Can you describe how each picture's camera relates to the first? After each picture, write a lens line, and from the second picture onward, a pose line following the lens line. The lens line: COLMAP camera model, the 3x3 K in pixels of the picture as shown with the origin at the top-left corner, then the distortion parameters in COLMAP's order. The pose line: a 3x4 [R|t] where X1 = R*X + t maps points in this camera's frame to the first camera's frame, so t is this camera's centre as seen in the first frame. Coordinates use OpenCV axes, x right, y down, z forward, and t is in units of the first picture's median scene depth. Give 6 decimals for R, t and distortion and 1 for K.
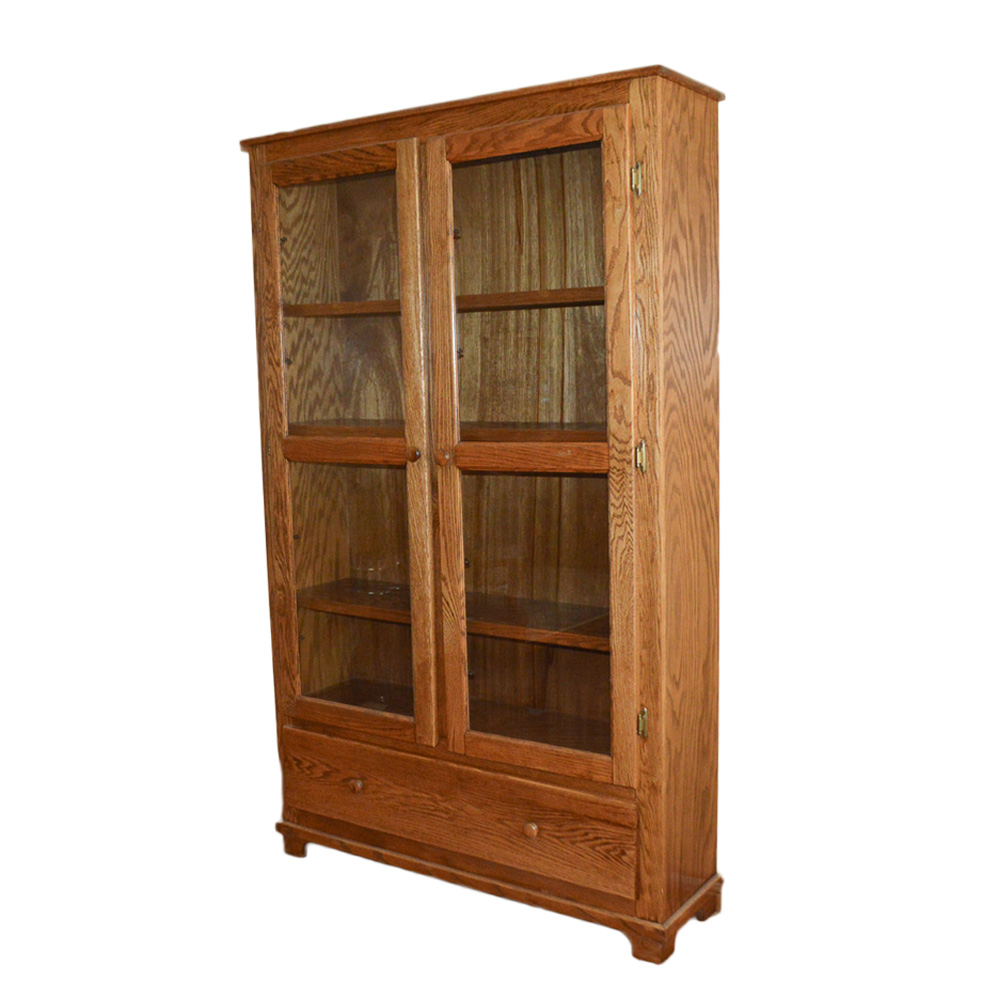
lens RADIAL K [[1201.6, 0, 498.6], [0, 1201.6, 542.0], [0, 0, 1]] dist [-0.106668, -0.000035]
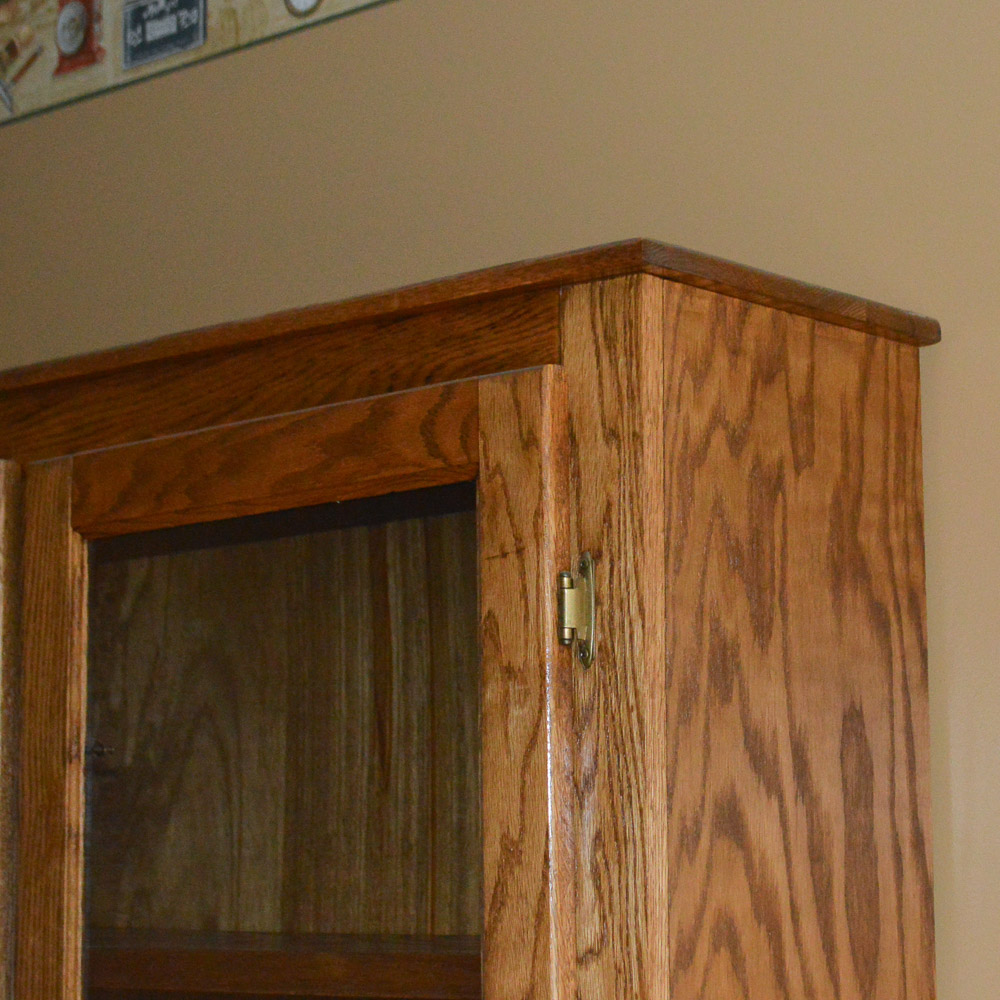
lens RADIAL K [[2711.0, 0, 500.0], [0, 2711.0, 500.0], [0, 0, 1]] dist [0.007804, 0.553186]
pose [[0.994484, 0.000951, -0.104885, 0.159530], [-0.030886, 0.958280, -0.284158, -0.131226], [0.100239, 0.285831, 0.953023, 0.325611]]
